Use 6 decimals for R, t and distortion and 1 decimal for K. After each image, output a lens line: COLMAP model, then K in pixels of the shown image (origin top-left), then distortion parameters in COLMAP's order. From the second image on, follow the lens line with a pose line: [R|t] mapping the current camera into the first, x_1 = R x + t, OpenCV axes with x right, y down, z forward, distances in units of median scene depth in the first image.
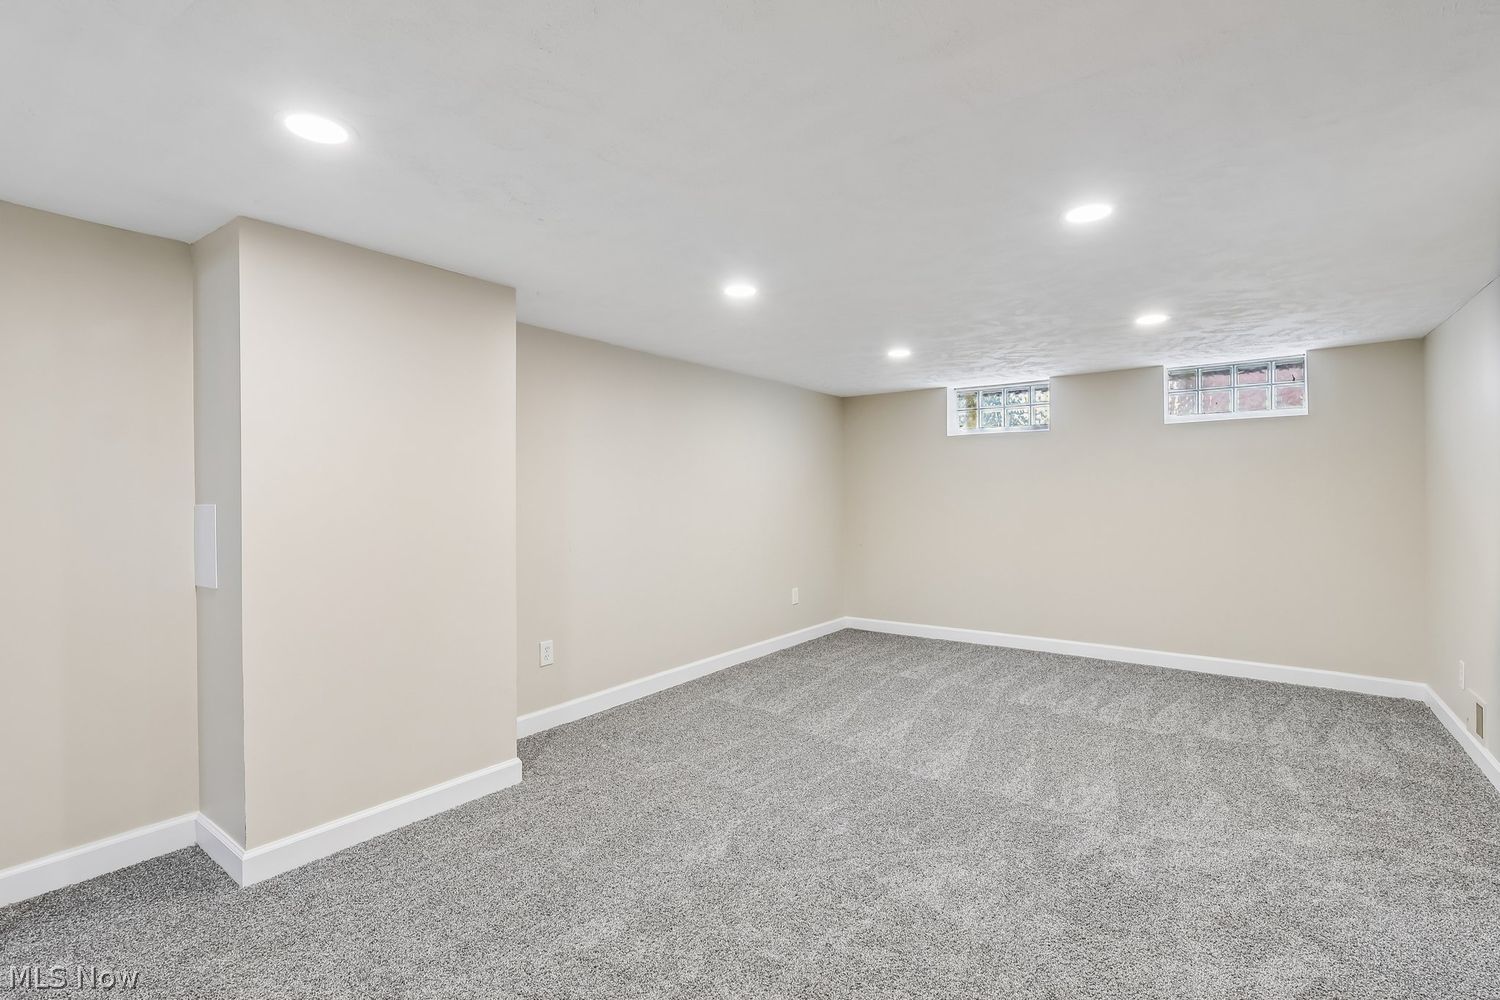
lens RADIAL K [[701.5, 0, 744.2], [0, 701.5, 495.2], [0, 0, 1]] dist [-0.001185, 0.002295]
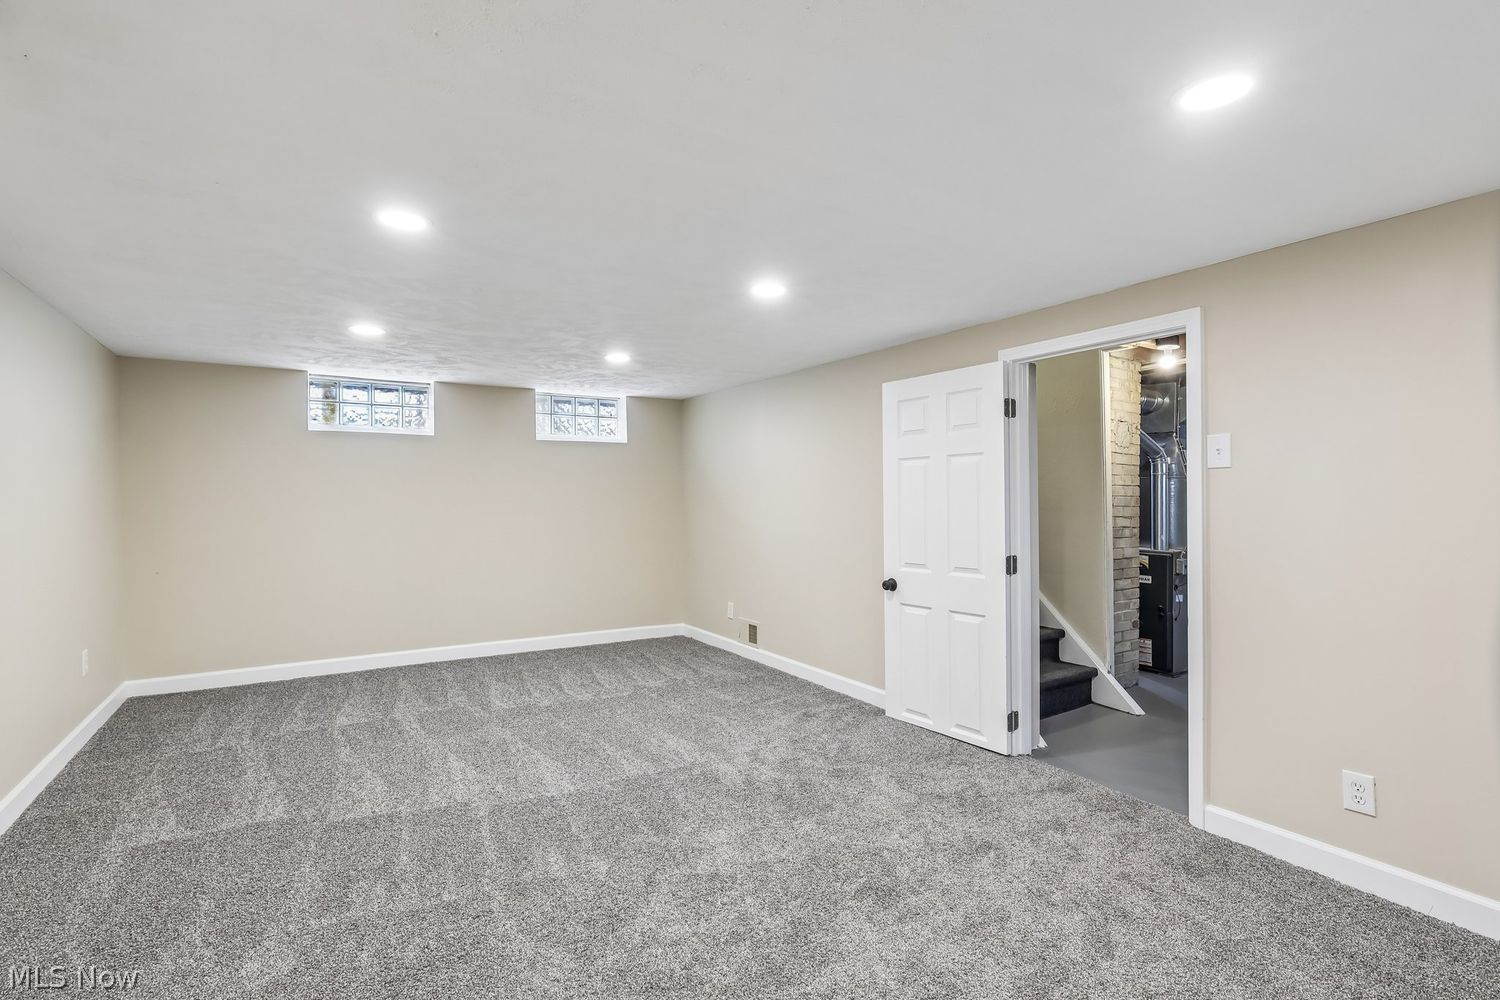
lens RADIAL K [[701.5, 0, 748.5], [0, 701.5, 500.6], [0, 0, 1]] dist [-0.001185, 0.002295]
pose [[0.364855, 0.000222, 0.931064, -0.430423], [0.002893, 0.999995, -0.001372, 0.001430], [-0.931060, 0.003194, 0.364852, 0.319244]]
